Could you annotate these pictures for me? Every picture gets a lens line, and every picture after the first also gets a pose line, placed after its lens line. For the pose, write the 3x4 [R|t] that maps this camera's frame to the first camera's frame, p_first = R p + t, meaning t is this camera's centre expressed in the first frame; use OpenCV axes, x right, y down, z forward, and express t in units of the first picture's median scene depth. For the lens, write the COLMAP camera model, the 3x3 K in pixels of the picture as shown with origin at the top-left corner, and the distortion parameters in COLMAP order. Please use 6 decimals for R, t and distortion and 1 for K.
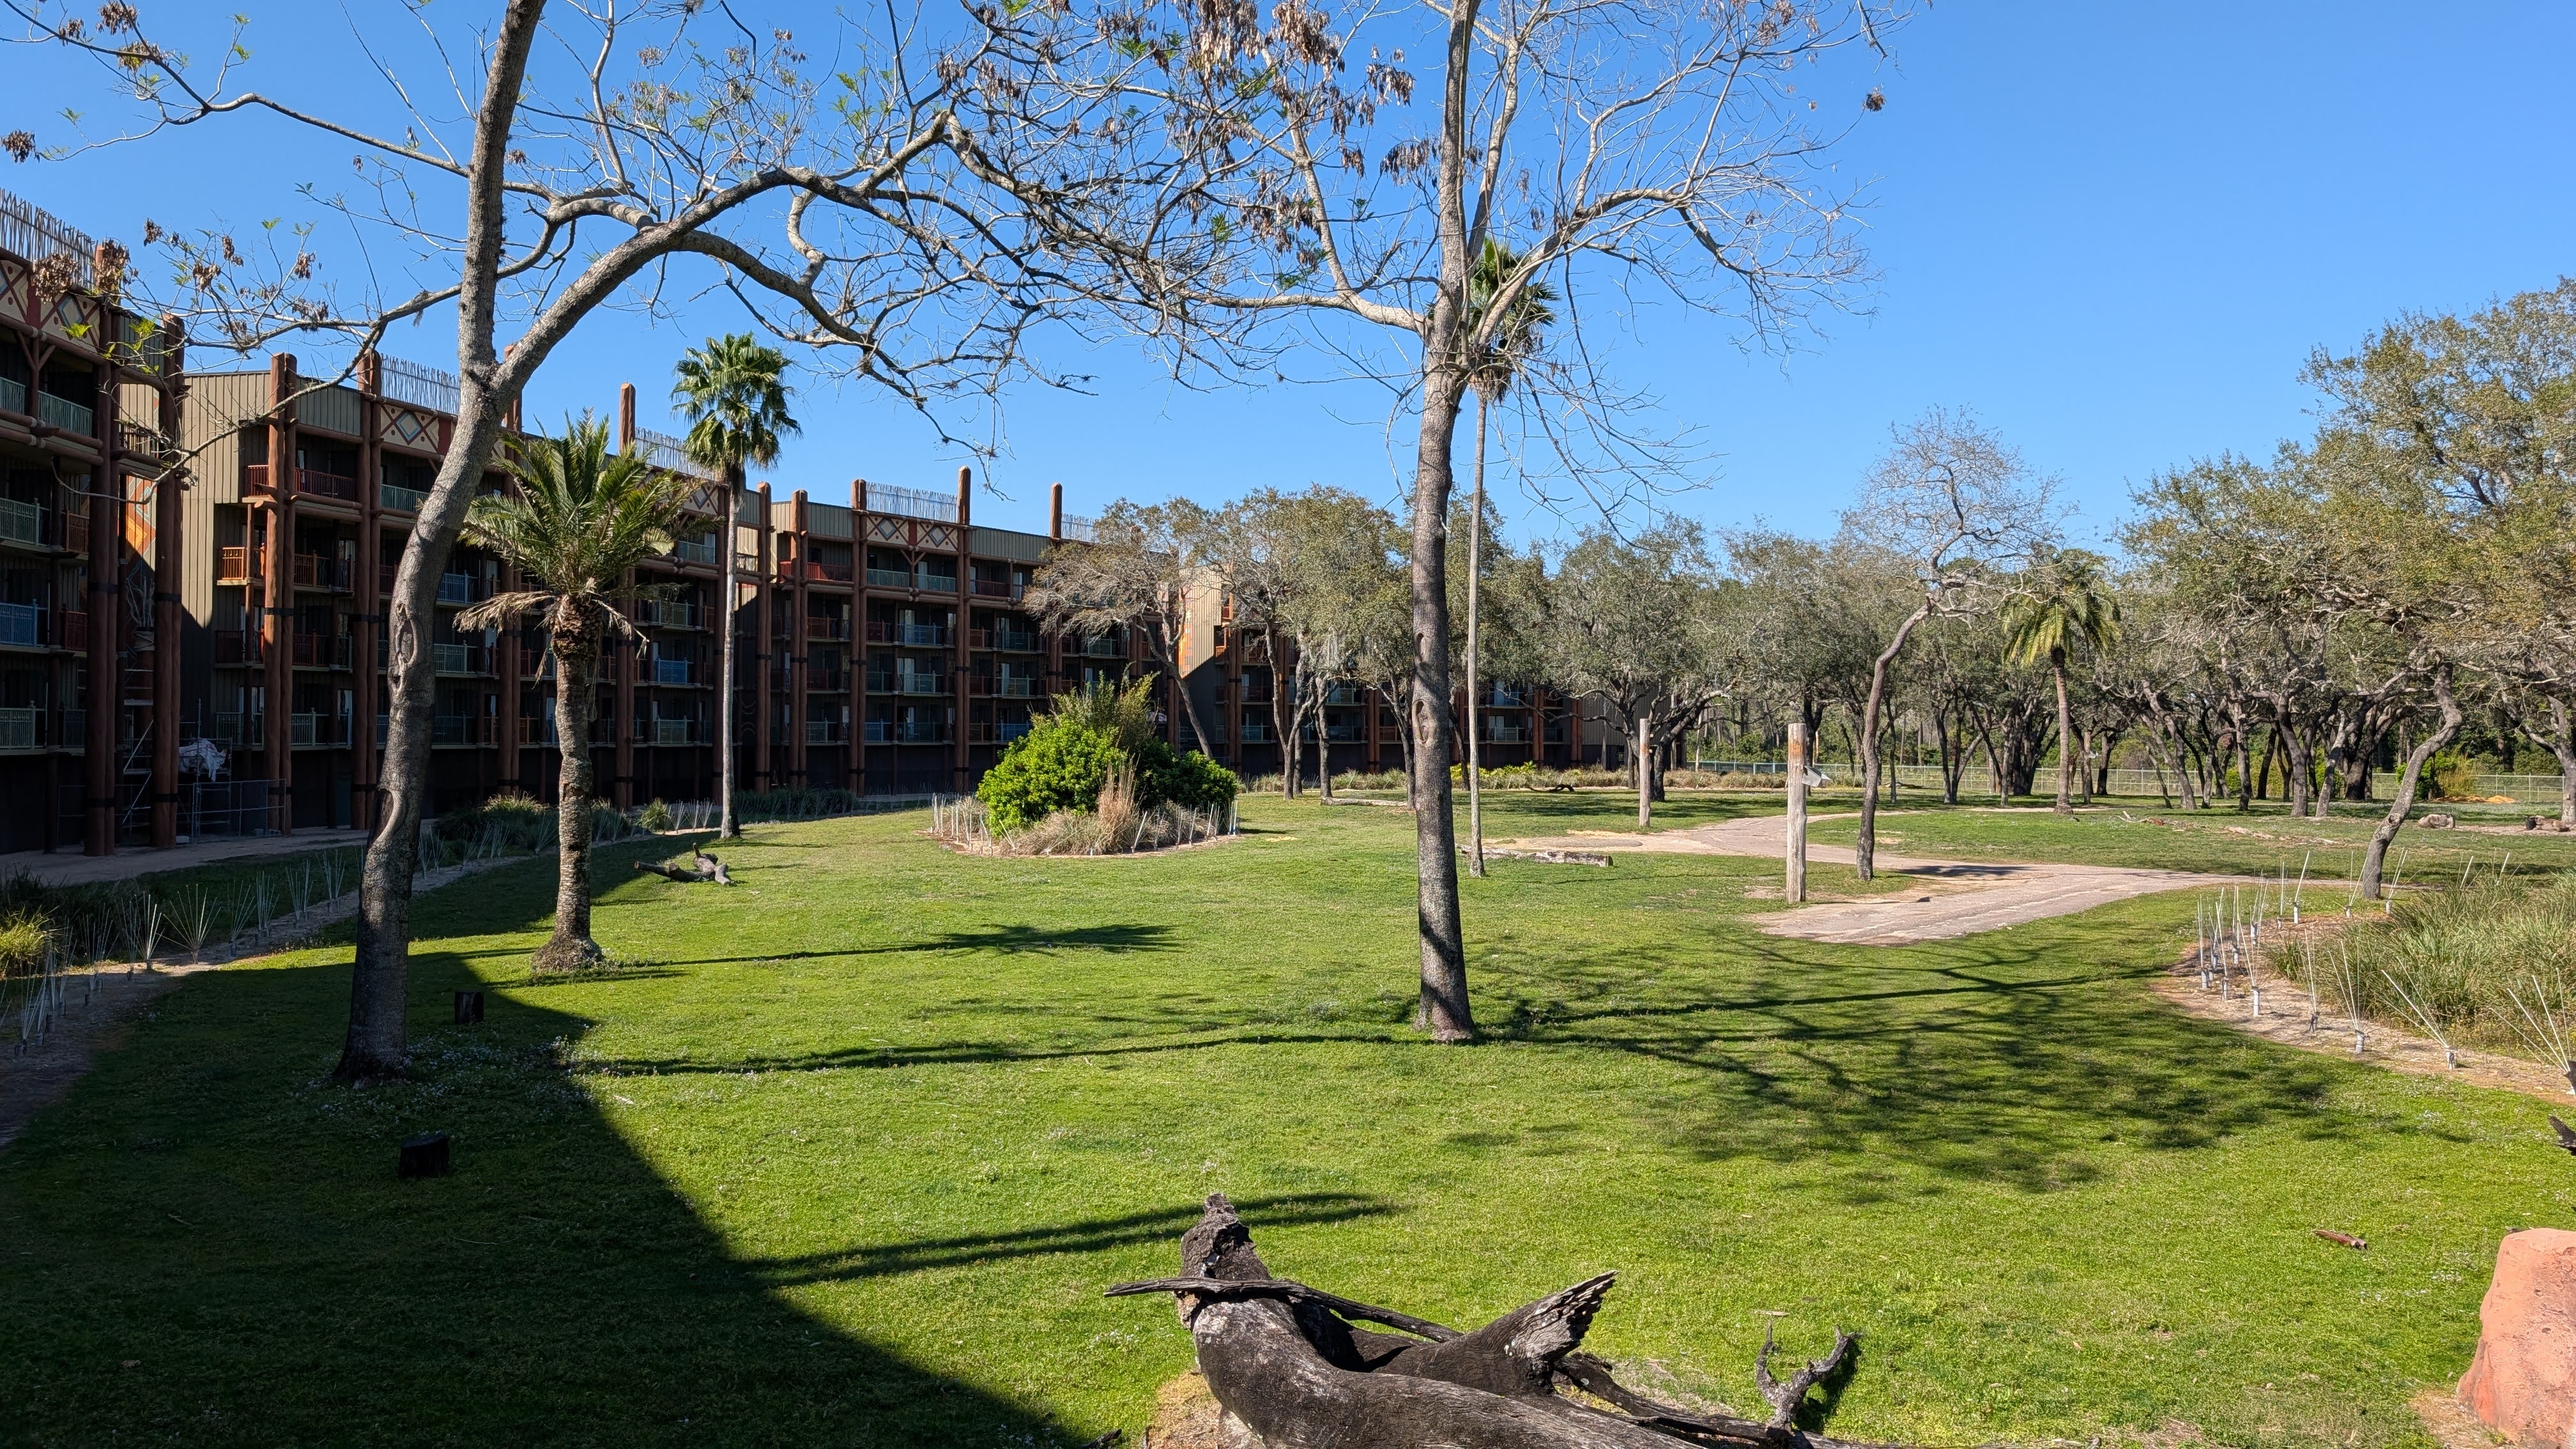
lens RADIAL K [[1874.6, 0, 1287.9], [0, 1874.6, 726.3], [0, 0, 1]] dist [0.001170, 0.001743]
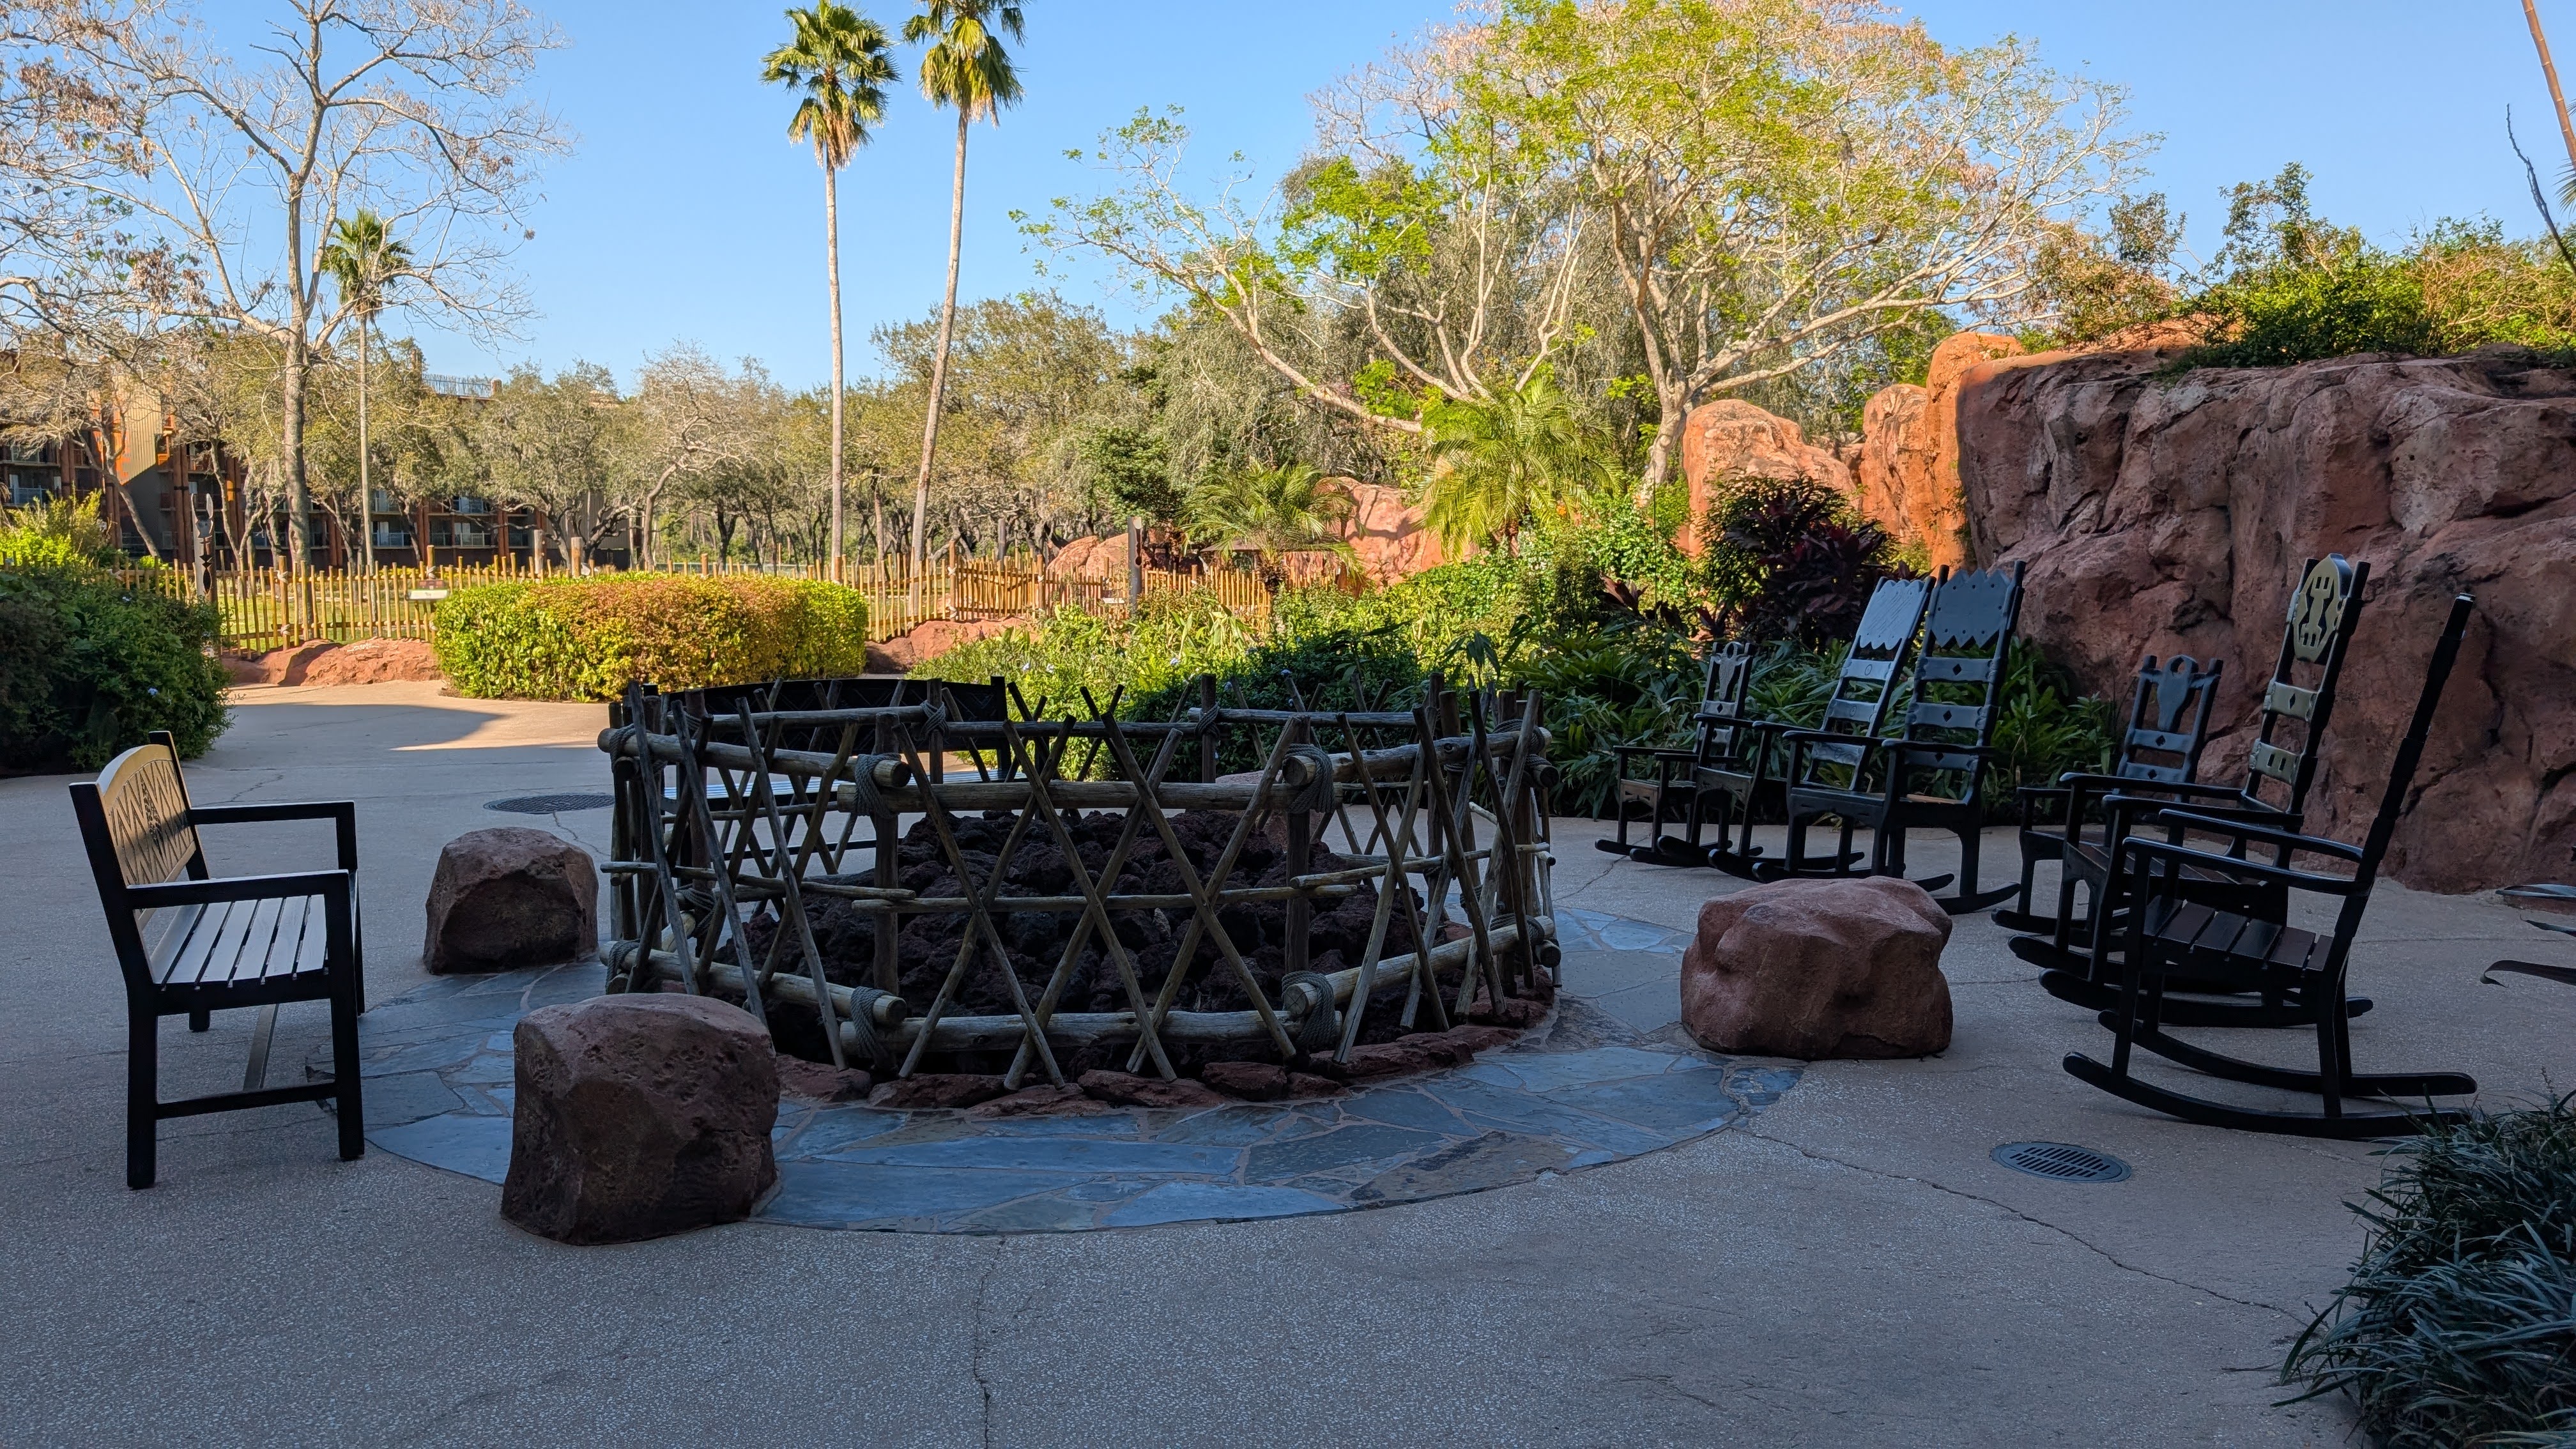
lens RADIAL K [[1874.6, 0, 1285.7], [0, 1874.6, 729.3], [0, 0, 1]] dist [0.001170, 0.001743]
pose [[0.876990, -0.051952, 0.477692, 0.007306], [0.000846, 0.994303, 0.106584, -0.002925], [-0.480508, -0.093069, 0.872038, -0.304873]]
